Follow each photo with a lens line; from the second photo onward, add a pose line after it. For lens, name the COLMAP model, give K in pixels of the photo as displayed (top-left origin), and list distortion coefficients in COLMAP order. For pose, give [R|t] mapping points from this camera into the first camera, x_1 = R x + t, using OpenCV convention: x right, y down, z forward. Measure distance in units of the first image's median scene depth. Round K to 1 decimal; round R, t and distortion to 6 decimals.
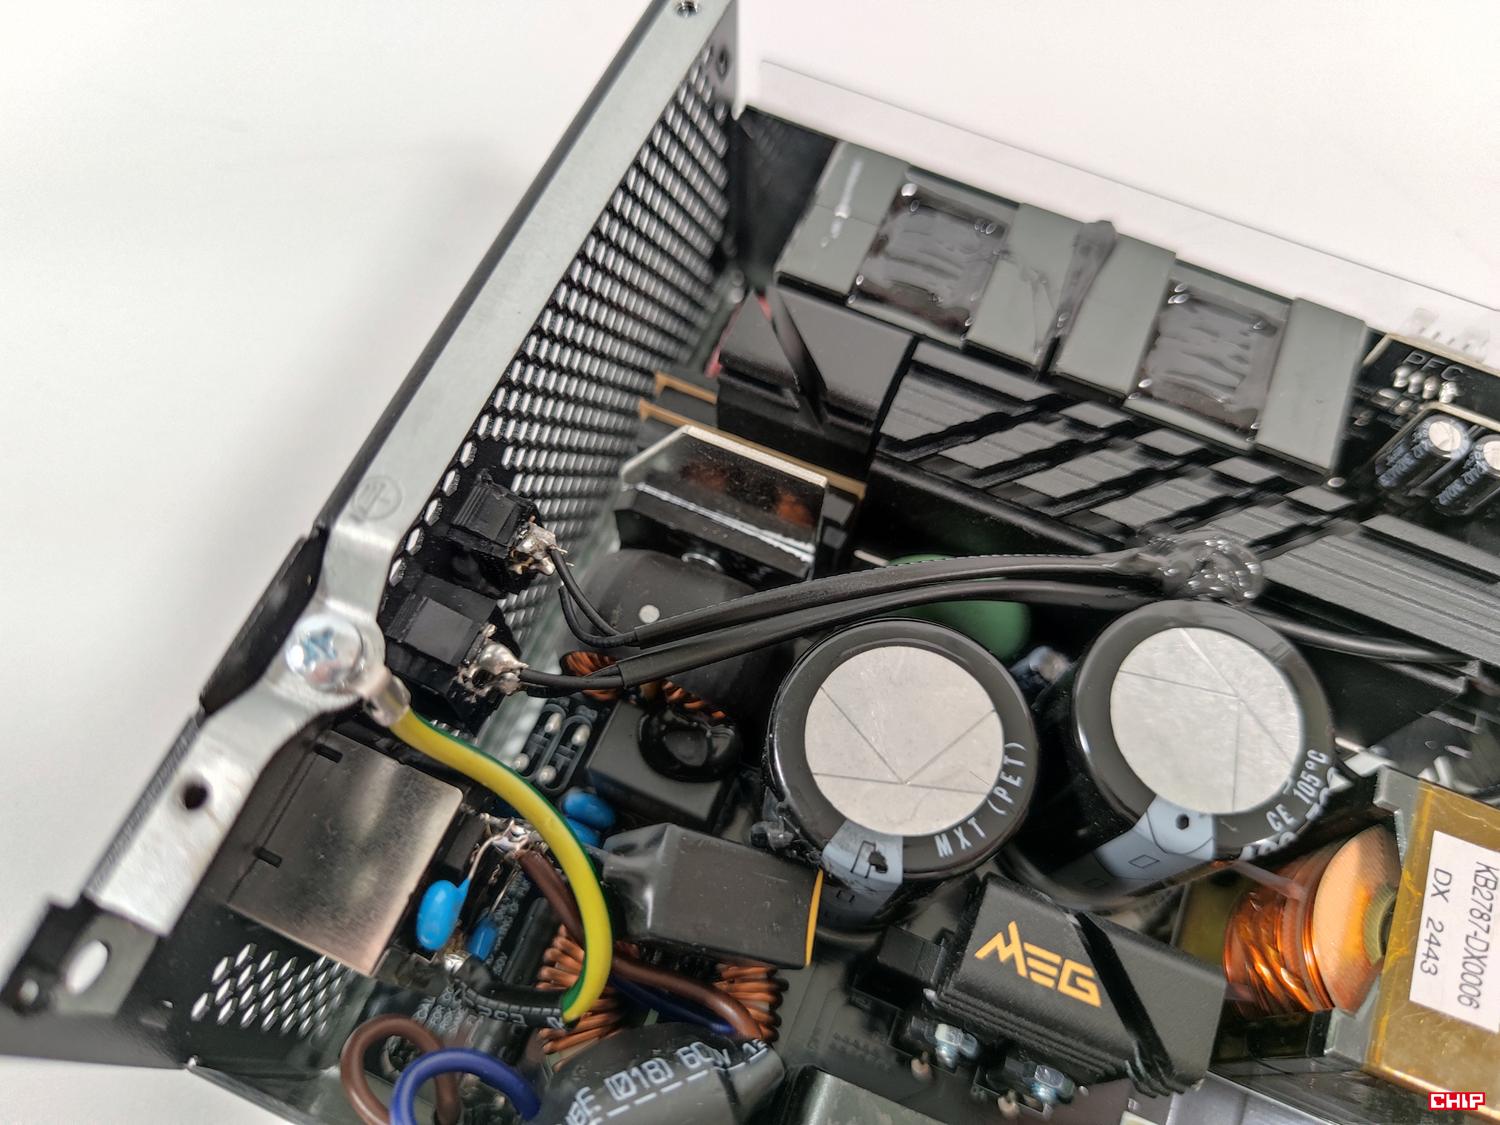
lens RADIAL K [[1161.2, 0, 758.0], [0, 1161.2, 559.1], [0, 0, 1]] dist [-0.057266, 0.005755]
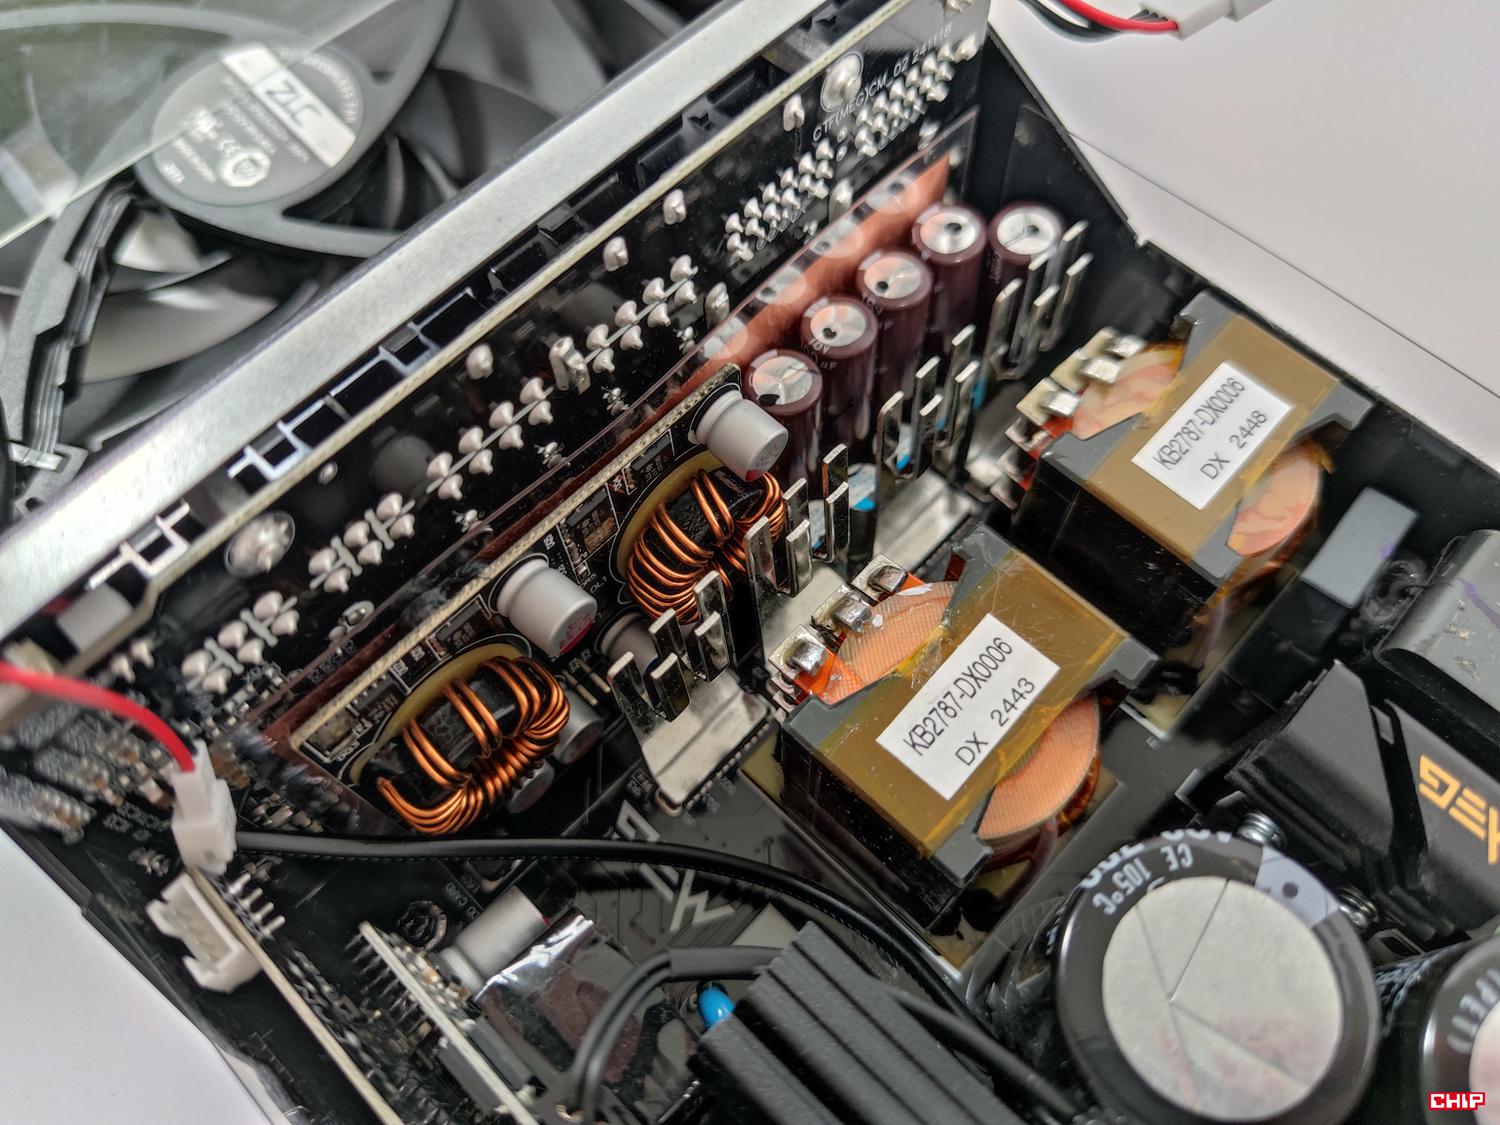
lens RADIAL K [[1161.2, 0, 758.0], [0, 1161.2, 559.1], [0, 0, 1]] dist [-0.057266, 0.005755]
pose [[-0.934380, -0.316898, 0.162819, 0.700051], [0.328968, -0.591915, 0.735810, -0.409320], [-0.136801, 0.741088, 0.657323, 0.287054]]
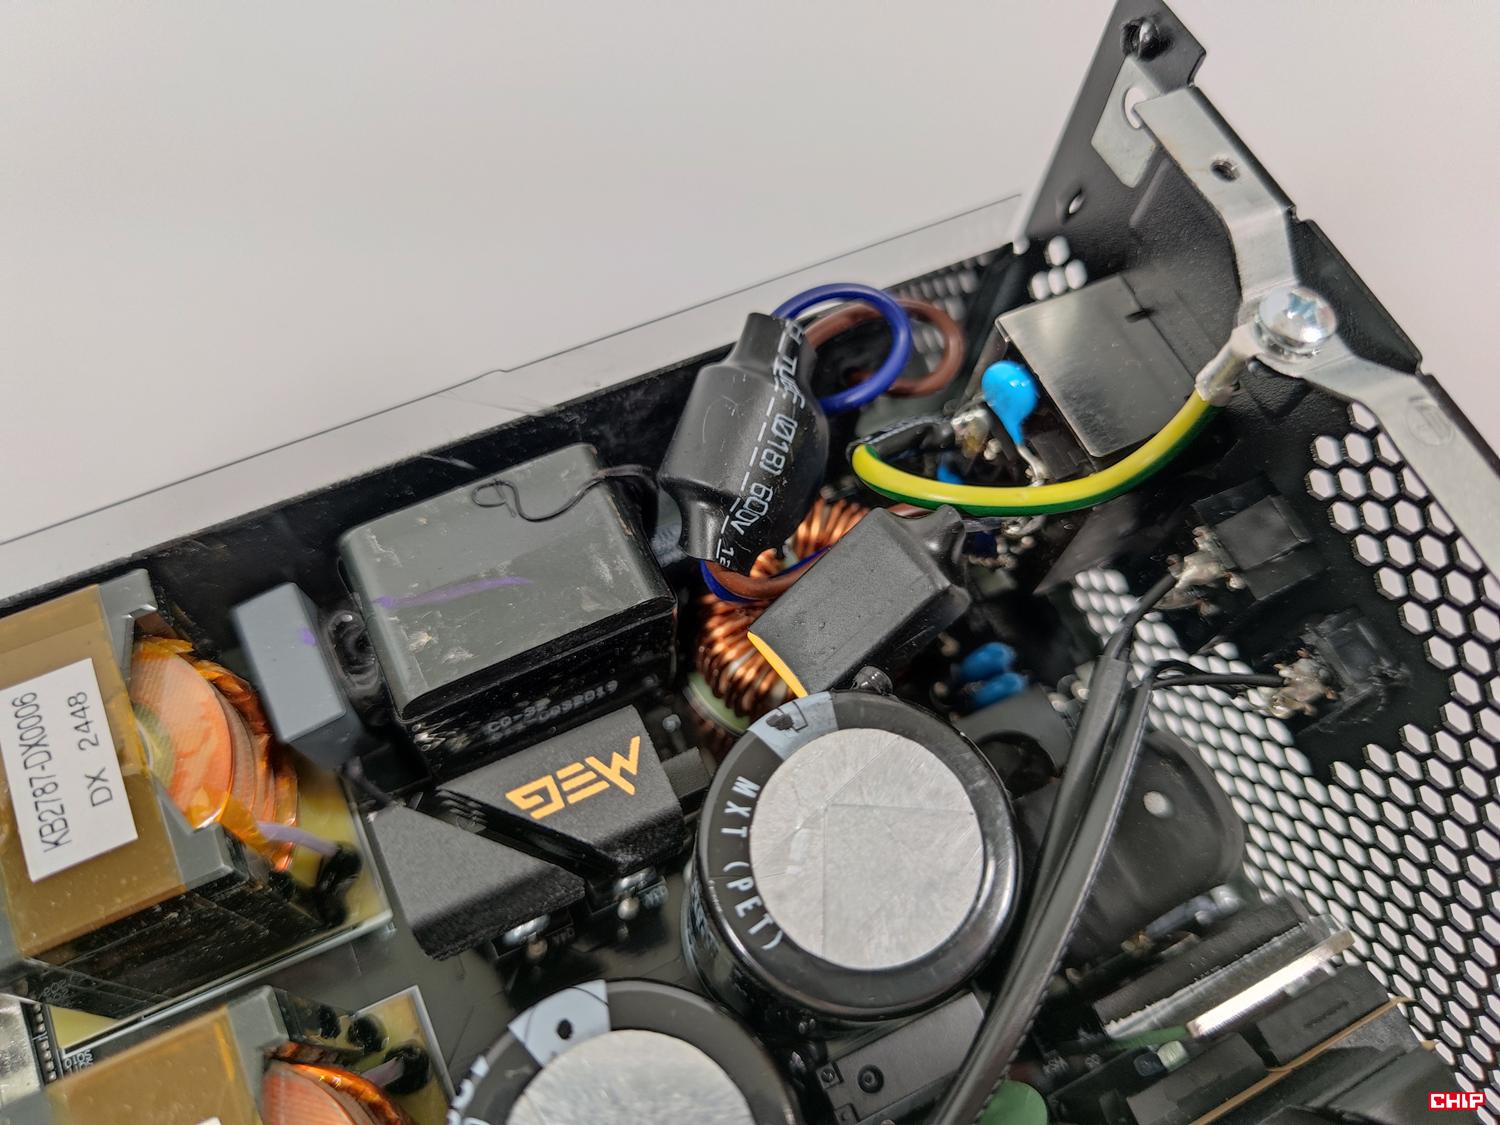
lens RADIAL K [[1161.2, 0, 758.0], [0, 1161.2, 559.1], [0, 0, 1]] dist [-0.057266, 0.005755]
pose [[-0.655343, 0.654473, -0.377082, 0.372786], [-0.721409, -0.394404, 0.569222, -0.192041], [0.223818, 0.645066, 0.730613, 0.244262]]
